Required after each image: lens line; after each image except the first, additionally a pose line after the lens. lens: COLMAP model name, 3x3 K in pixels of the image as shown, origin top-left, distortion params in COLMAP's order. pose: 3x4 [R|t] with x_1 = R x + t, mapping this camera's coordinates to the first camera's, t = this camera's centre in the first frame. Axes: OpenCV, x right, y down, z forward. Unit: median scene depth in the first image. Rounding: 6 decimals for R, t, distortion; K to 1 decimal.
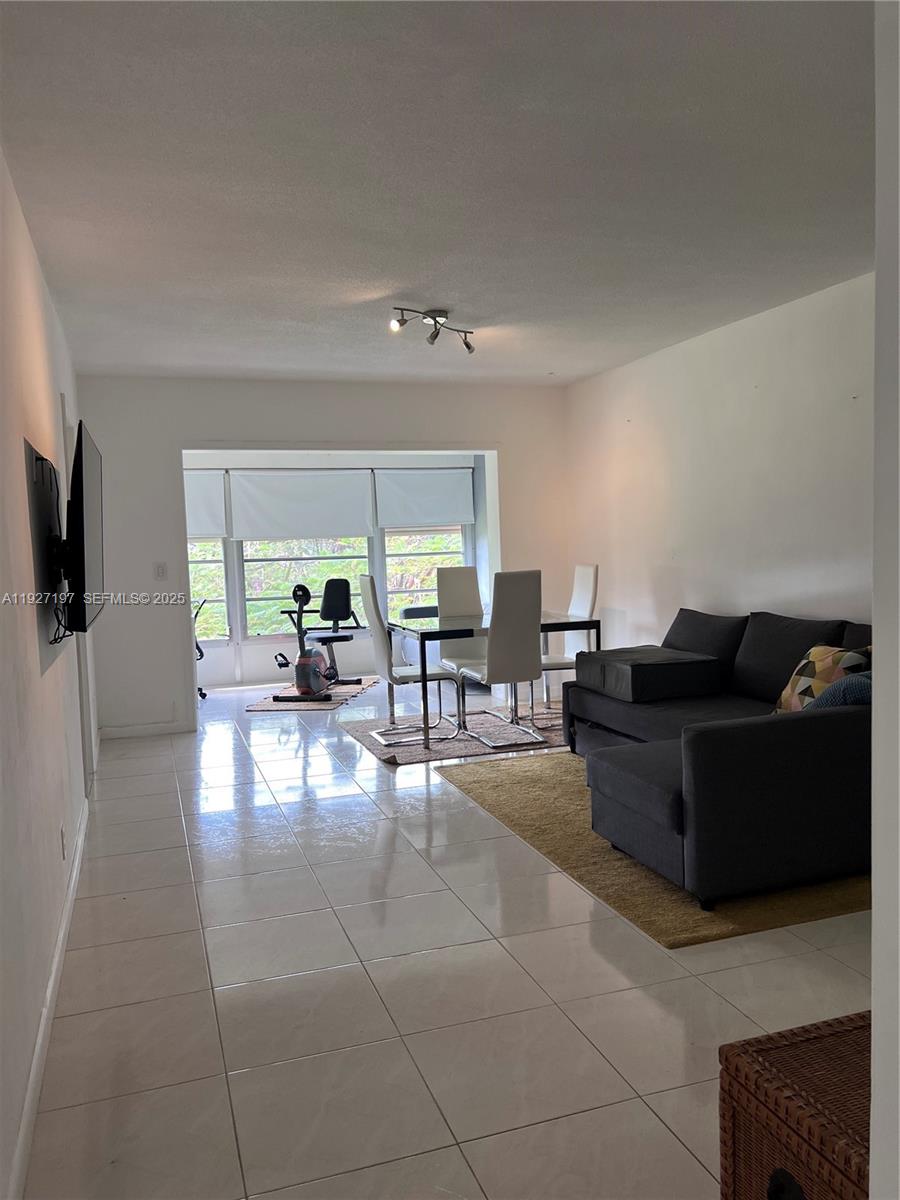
lens RADIAL K [[907.7, 0, 454.2], [0, 907.7, 610.3], [0, 0, 1]] dist [0.042514, -0.059915]
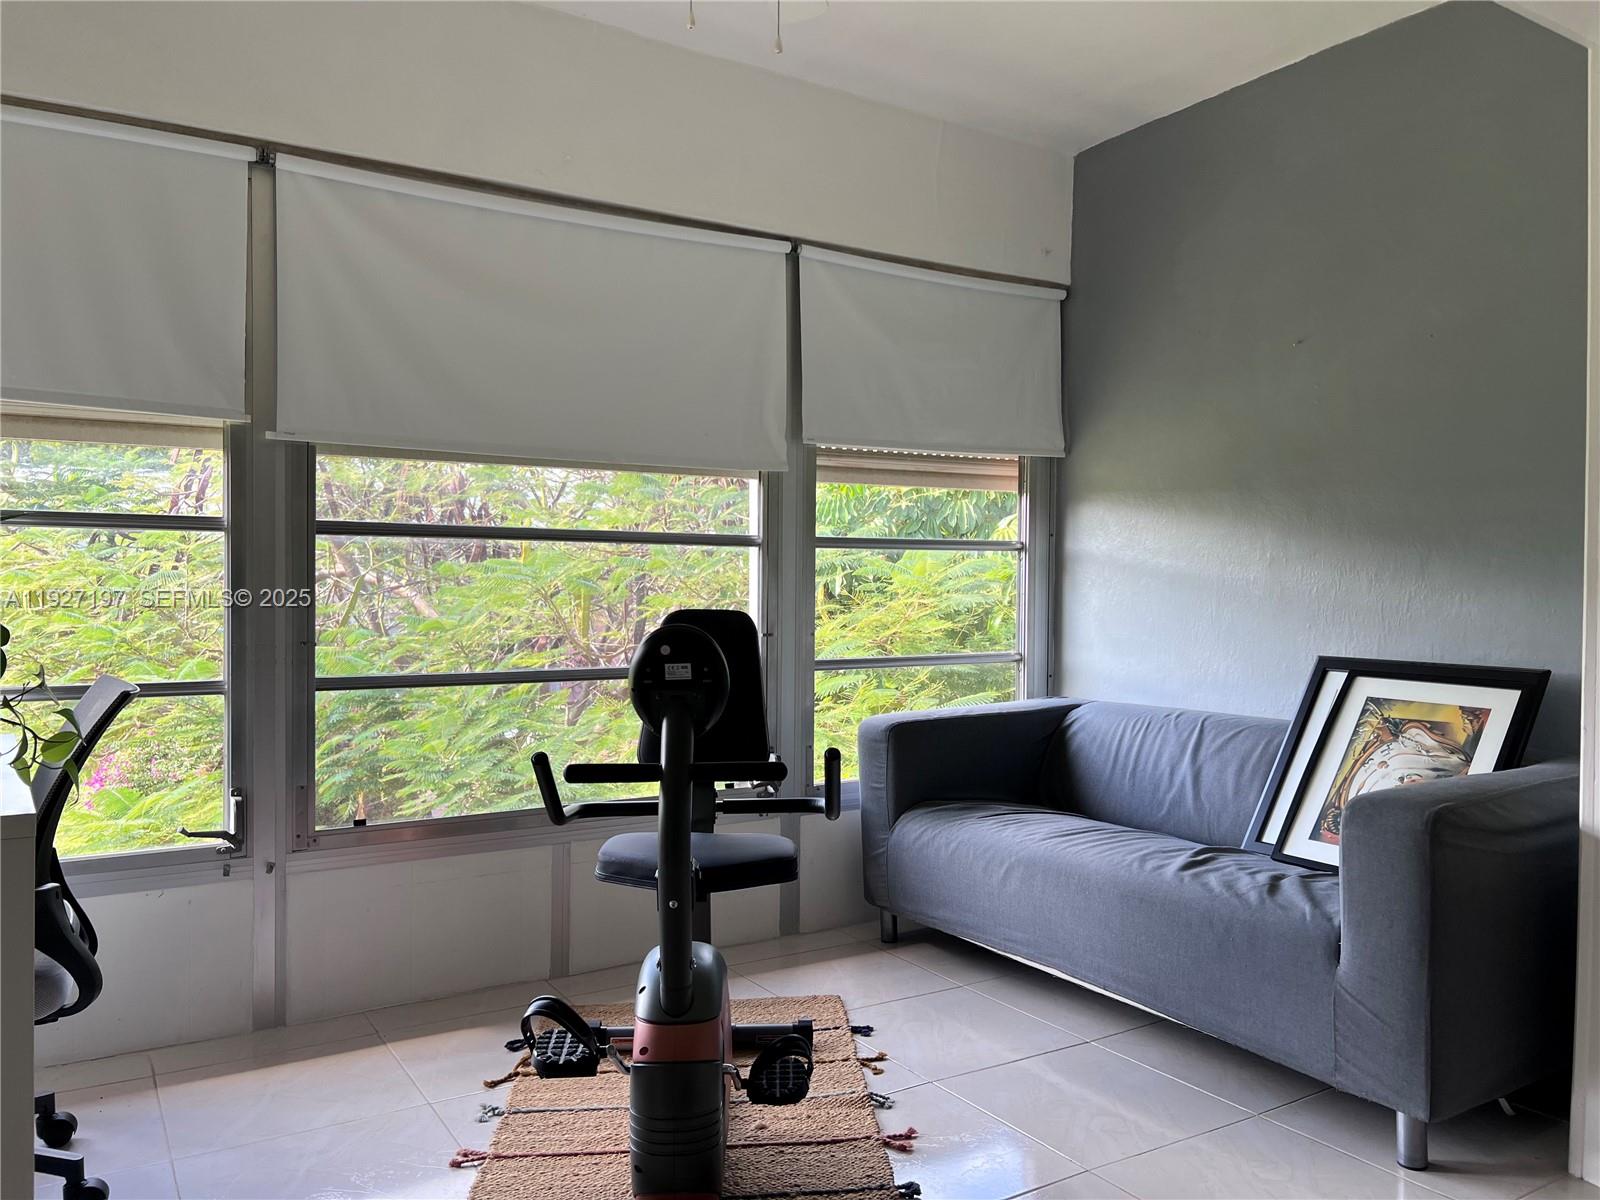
lens RADIAL K [[1210.3, 0, 813.3], [0, 1210.3, 589.4], [0, 0, 1]] dist [0.042514, -0.059915]
pose [[0.974332, 0.038070, 0.221873, -0.218925], [-0.021878, 0.996945, -0.074987, -0.019844], [-0.224049, 0.068208, 0.972188, 0.825447]]
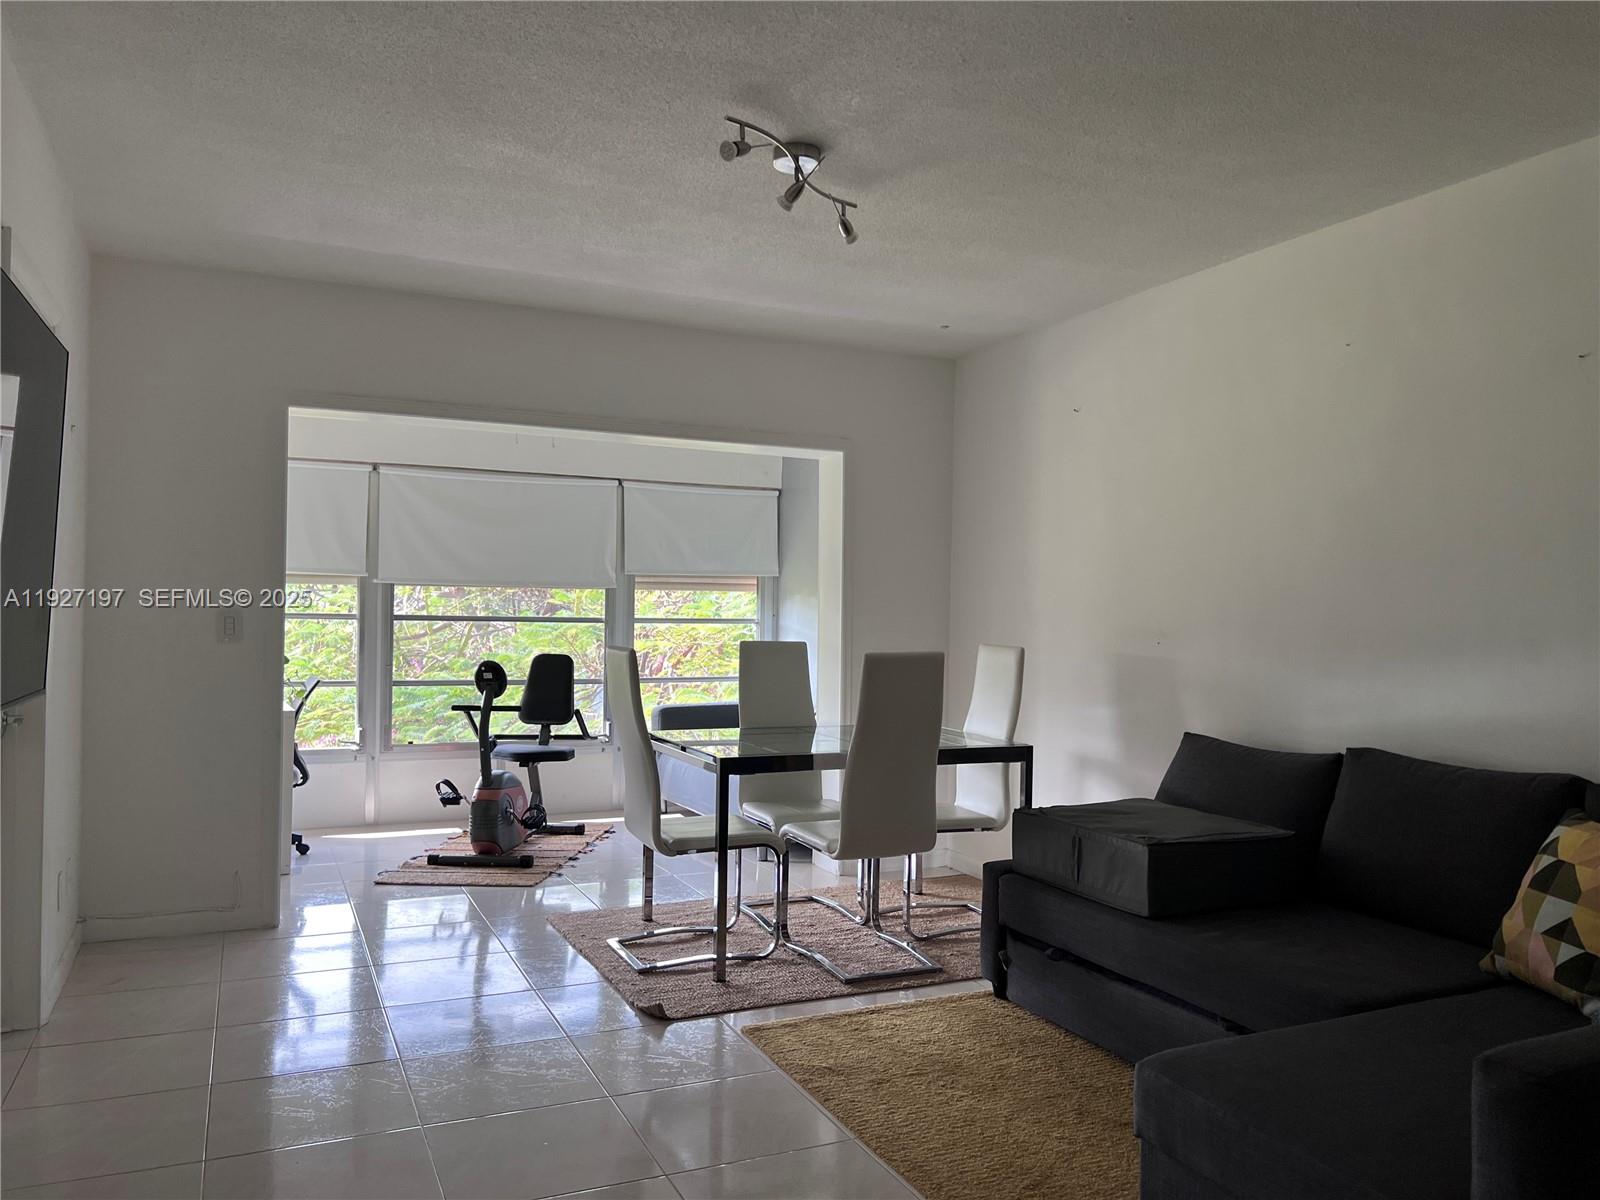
lens RADIAL K [[1210.3, 0, 829.0], [0, 1210.3, 608.4], [0, 0, 1]] dist [0.042514, -0.059915]
pose [[0.992736, 0.048105, 0.110280, -0.046069], [-0.038794, 0.995619, -0.085073, -0.004948], [-0.113889, 0.080176, 0.990253, 0.227001]]
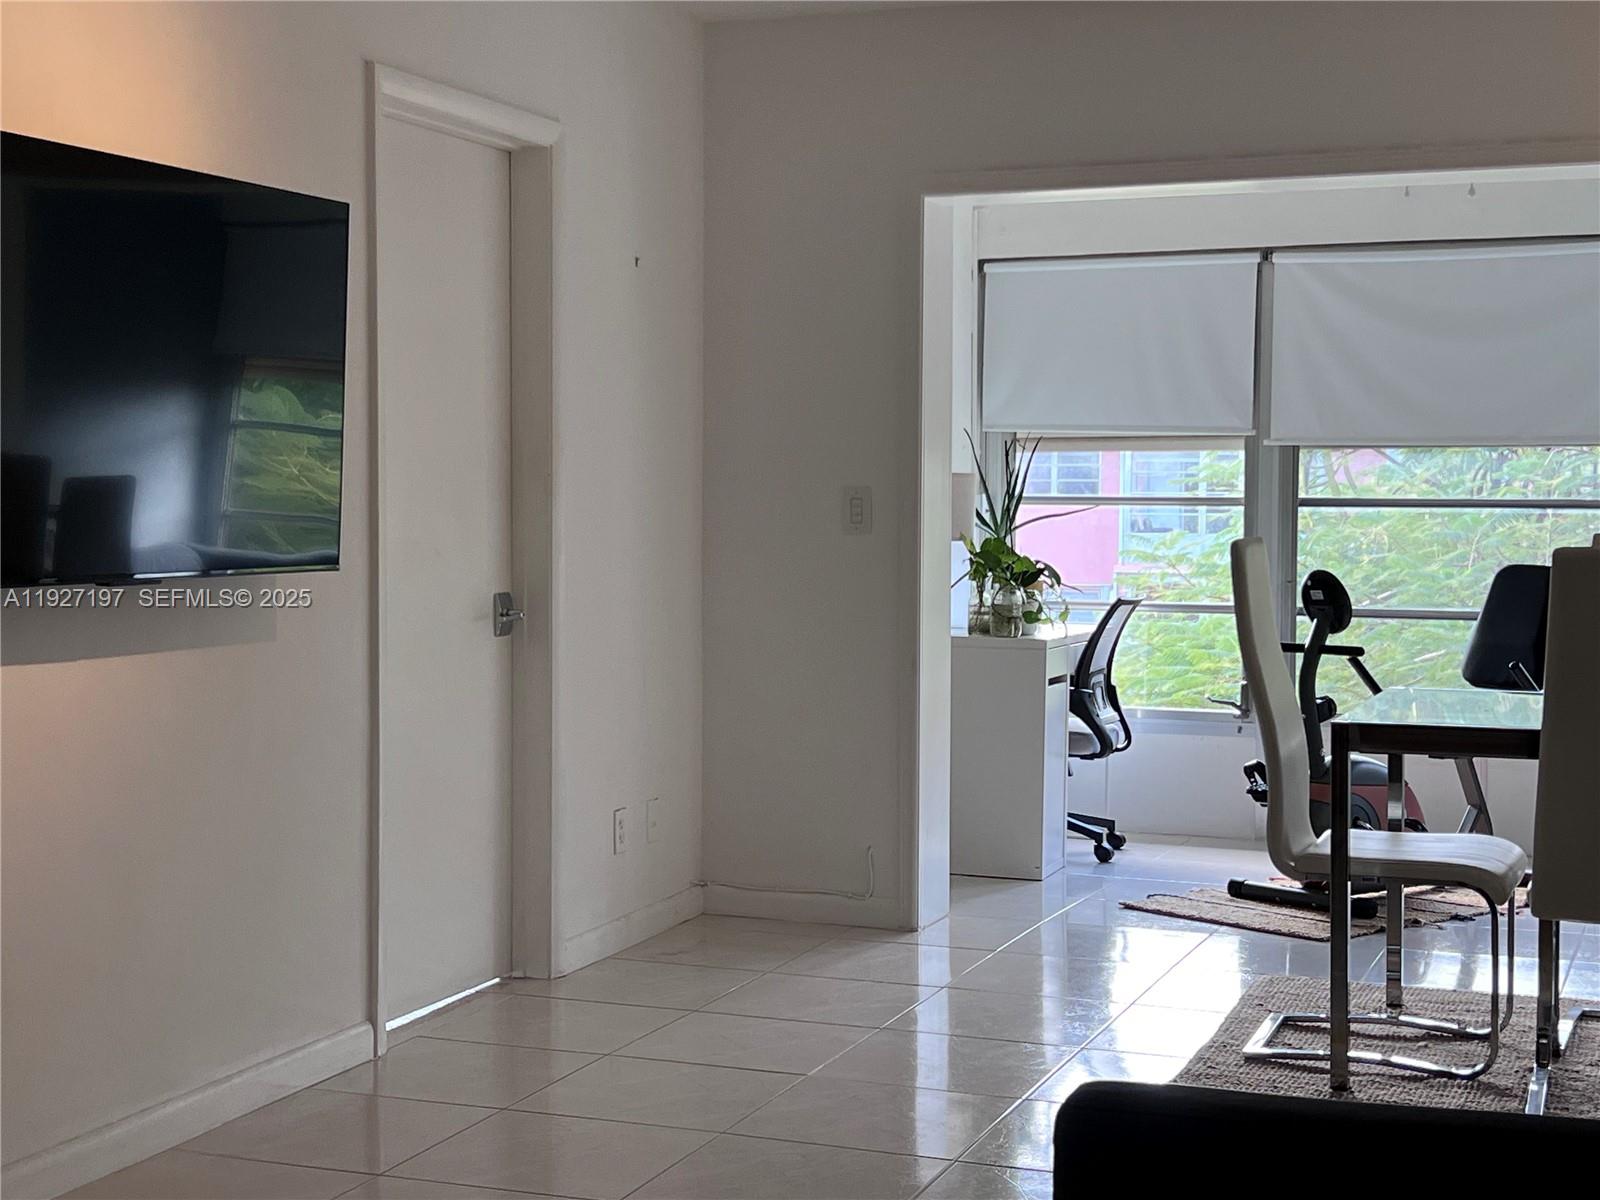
lens RADIAL K [[2420.7, 0, 798.4], [0, 2420.7, 592.8], [0, 0, 1]] dist [0.164297, 0.000000]
pose [[0.767759, 0.067999, -0.637121, 0.300664], [-0.083894, 0.996461, 0.005255, -0.009243], [0.635223, 0.049416, 0.770746, 0.166454]]
